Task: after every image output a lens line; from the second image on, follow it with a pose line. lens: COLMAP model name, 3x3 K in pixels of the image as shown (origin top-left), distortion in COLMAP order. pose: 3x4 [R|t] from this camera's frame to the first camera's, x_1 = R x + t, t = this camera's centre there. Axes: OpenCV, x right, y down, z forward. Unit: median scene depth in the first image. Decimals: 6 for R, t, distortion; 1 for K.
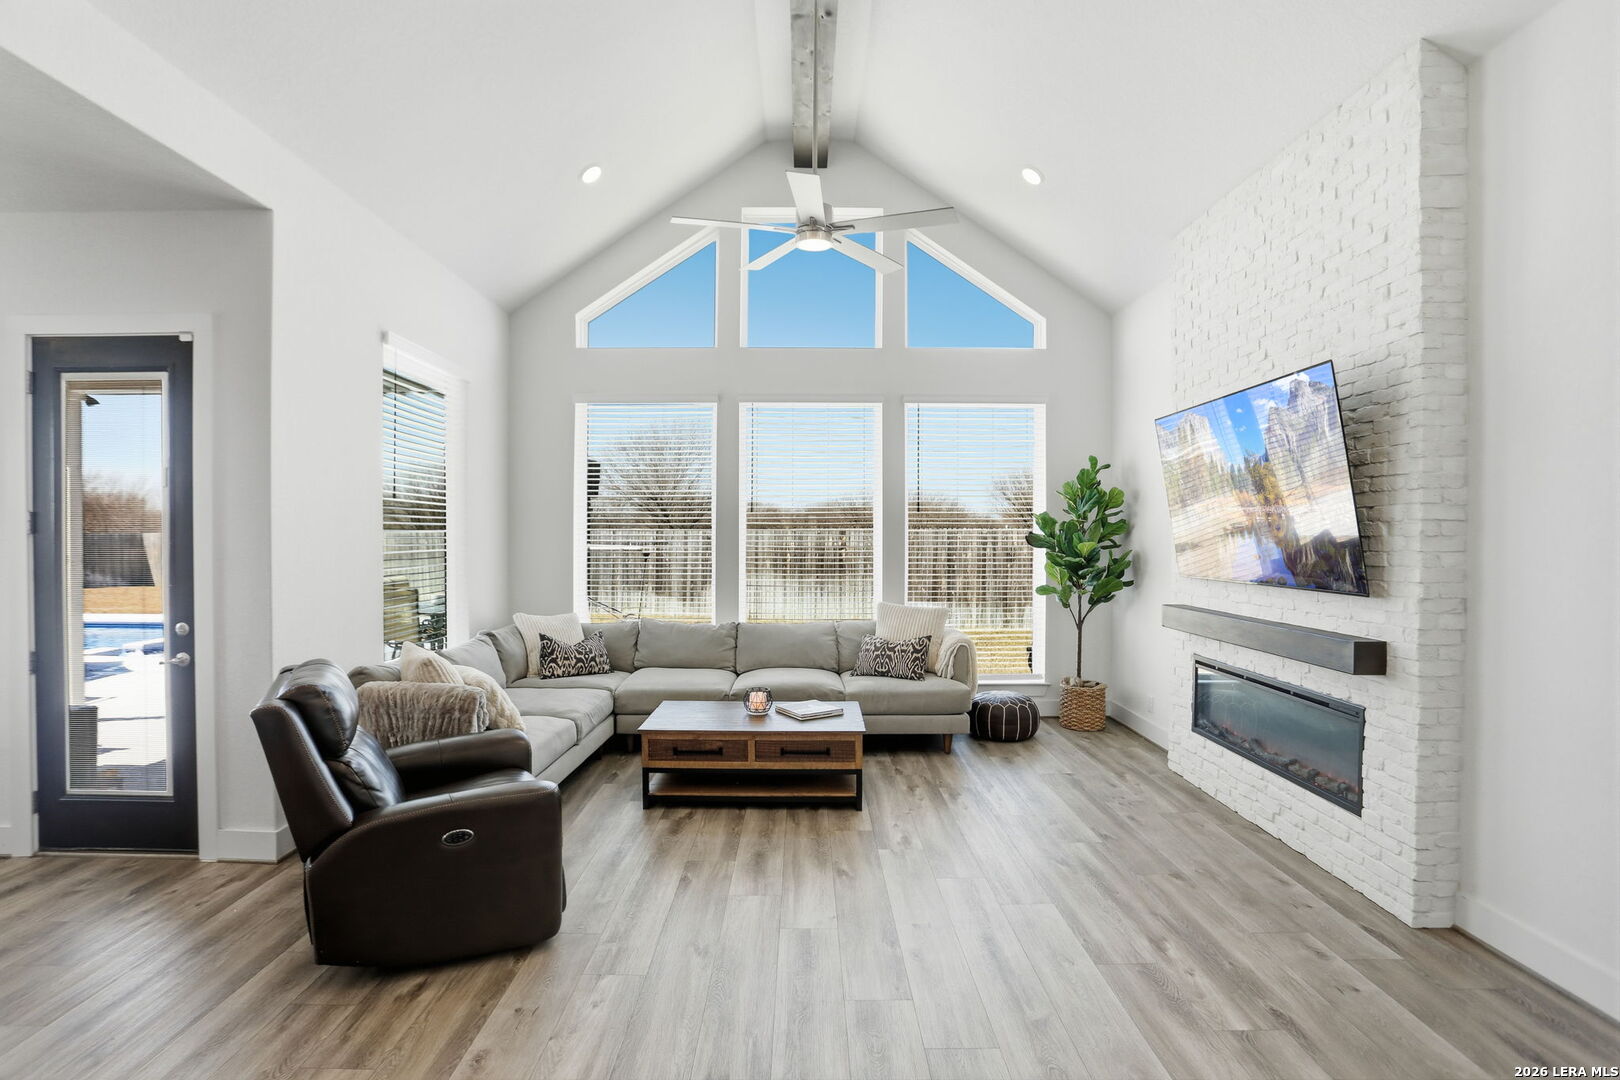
lens RADIAL K [[792.8, 0, 811.3], [0, 792.8, 534.7], [0, 0, 1]] dist [-0.059925, 0.018304]
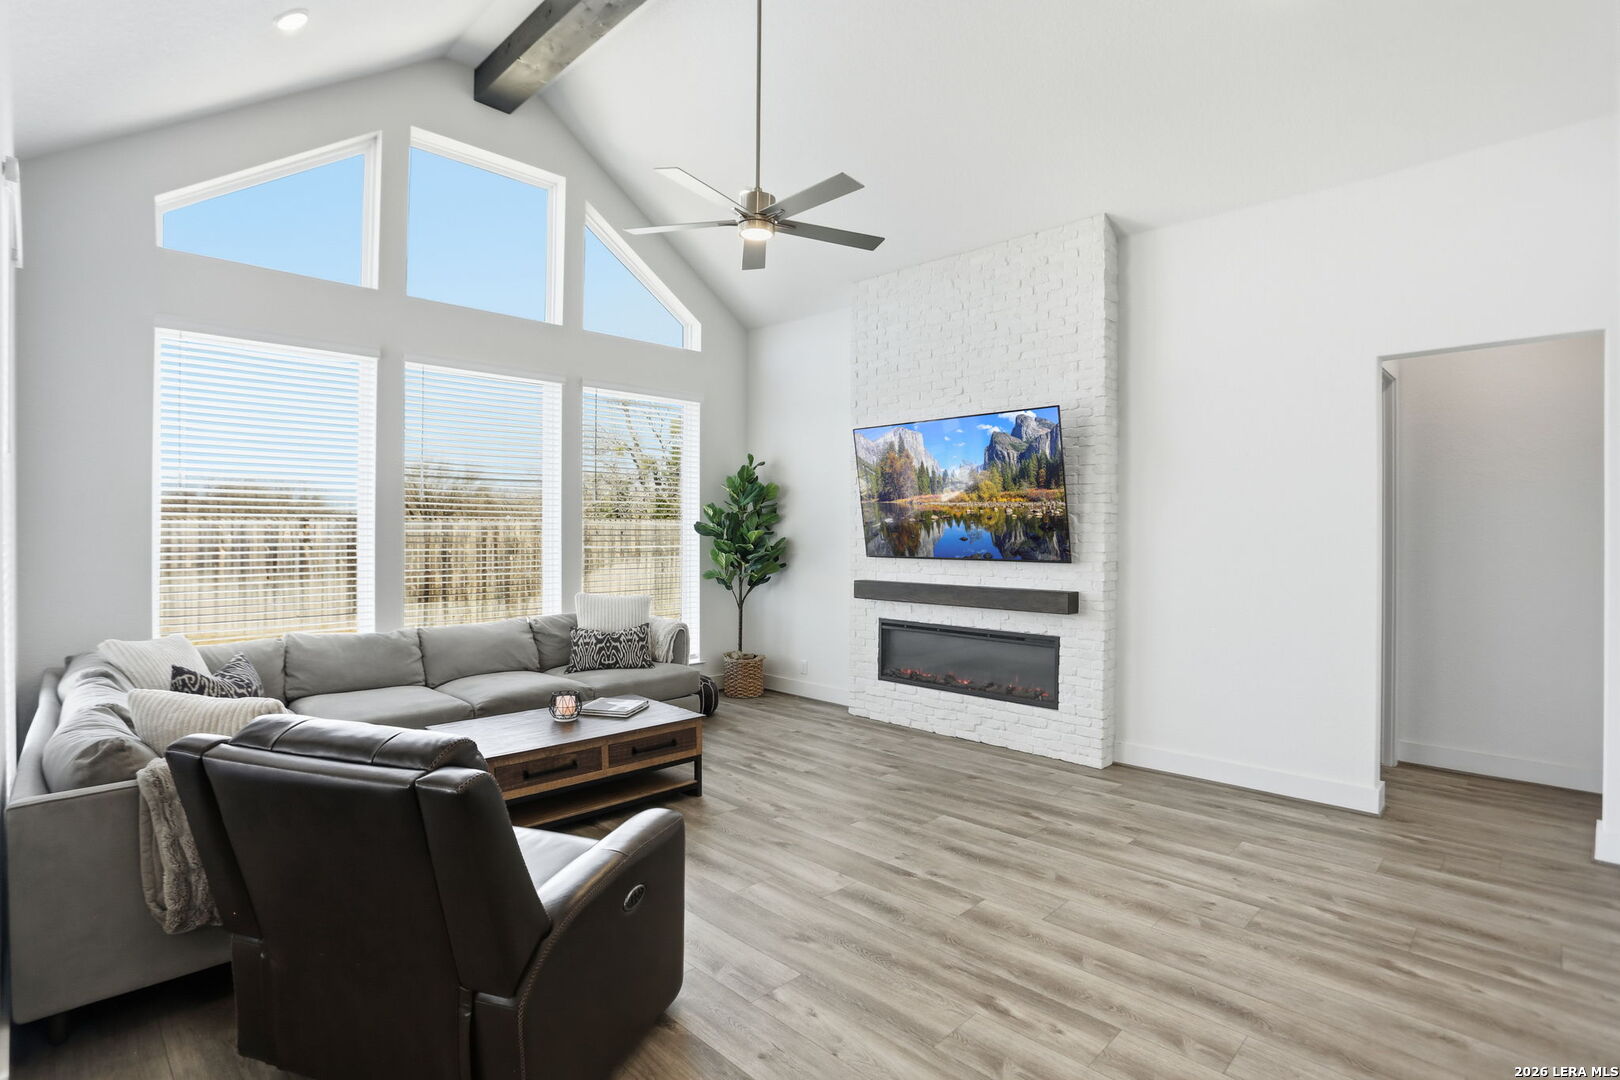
lens RADIAL K [[792.8, 0, 807.0], [0, 792.8, 527.7], [0, 0, 1]] dist [-0.059925, 0.018304]
pose [[0.702822, 0.003884, 0.711355, -0.554948], [-0.002606, 0.999992, -0.002886, 0.012054], [-0.711361, 0.000174, 0.702827, 0.200125]]
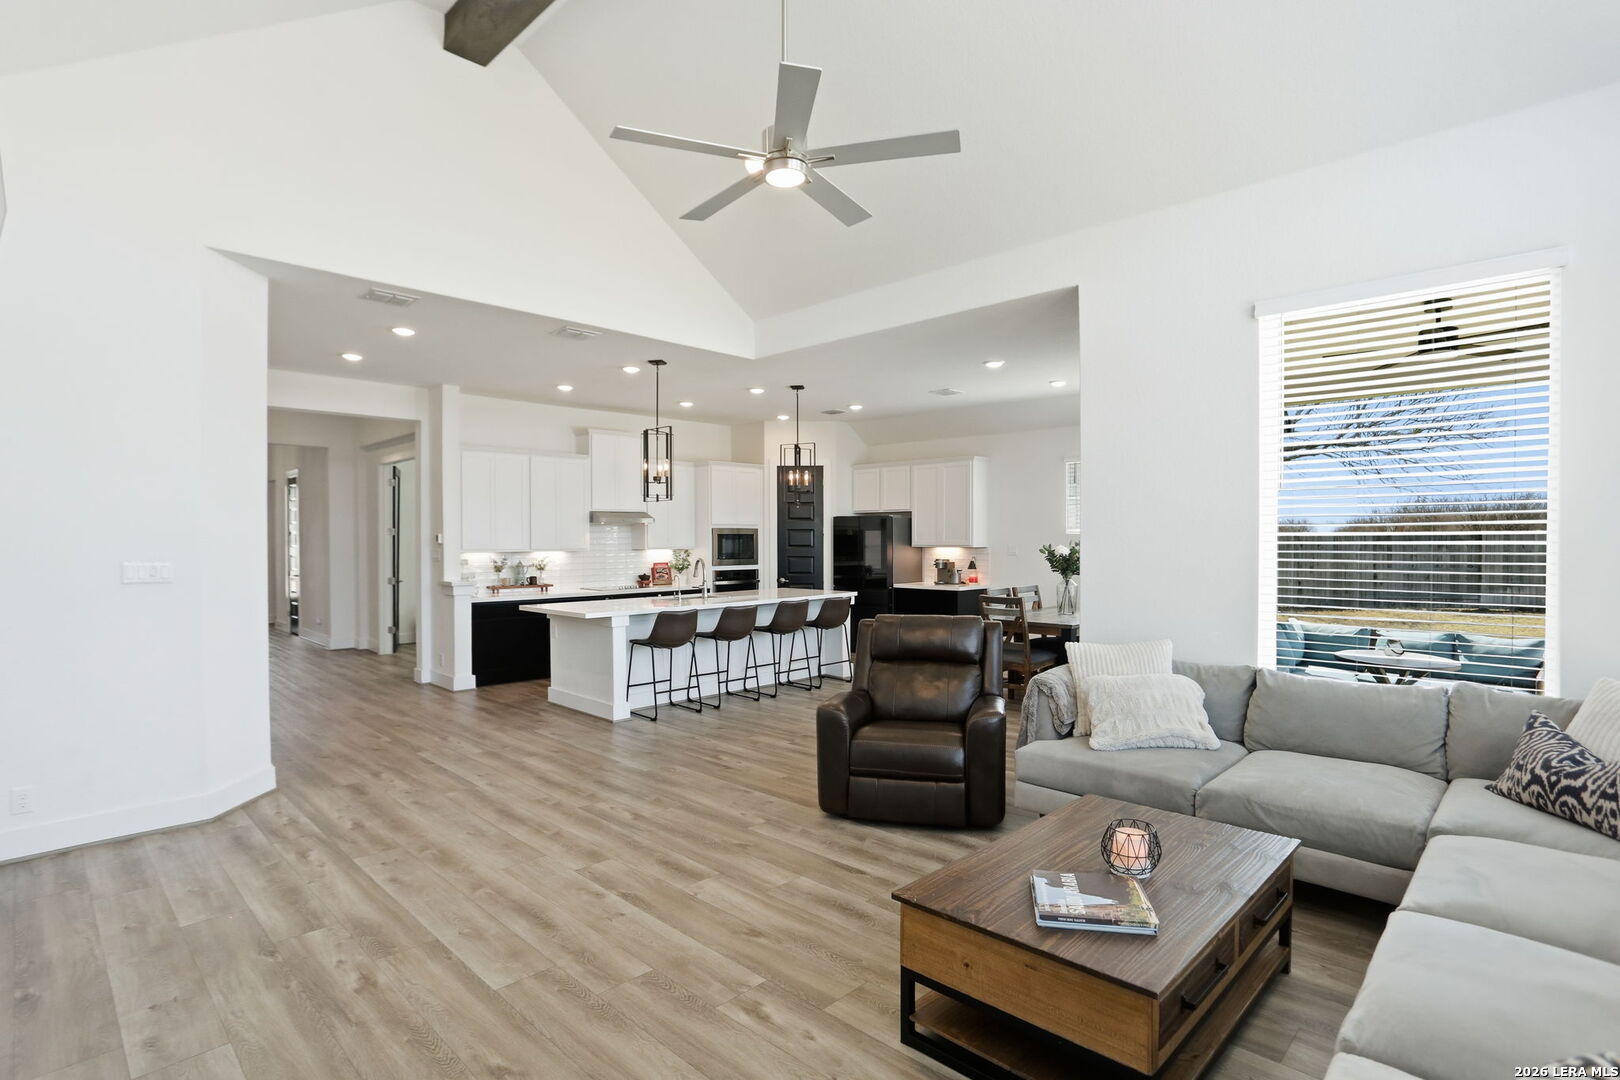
lens RADIAL K [[792.8, 0, 793.5], [0, 792.8, 546.1], [0, 0, 1]] dist [-0.059925, 0.018304]
pose [[-0.708661, 0.005746, -0.705525, 0.482454], [-0.000291, 0.999964, 0.008437, 0.012142], [0.705549, 0.006184, -0.708634, 1.317821]]
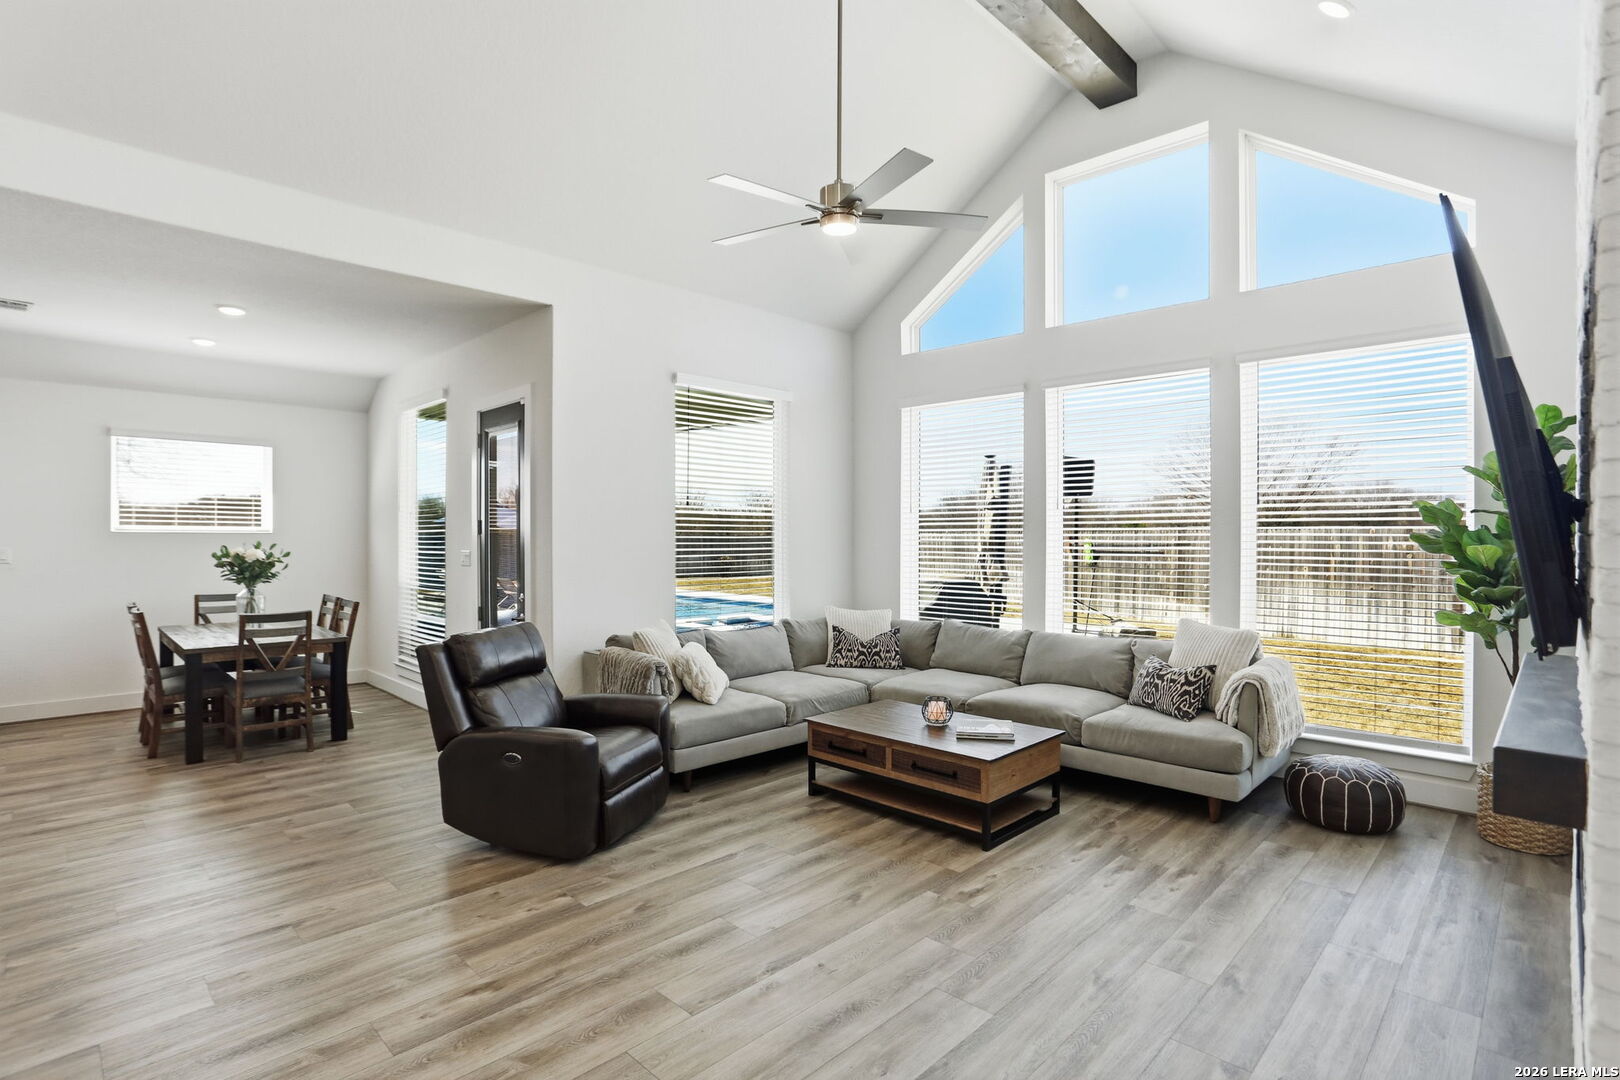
lens RADIAL K [[792.8, 0, 803.5], [0, 792.8, 548.9], [0, 0, 1]] dist [-0.059925, 0.018304]
pose [[0.705522, 0.006871, -0.708654, 0.528942], [0.000527, 0.999948, 0.010219, 0.009977], [0.708687, -0.007583, 0.705482, 0.253421]]
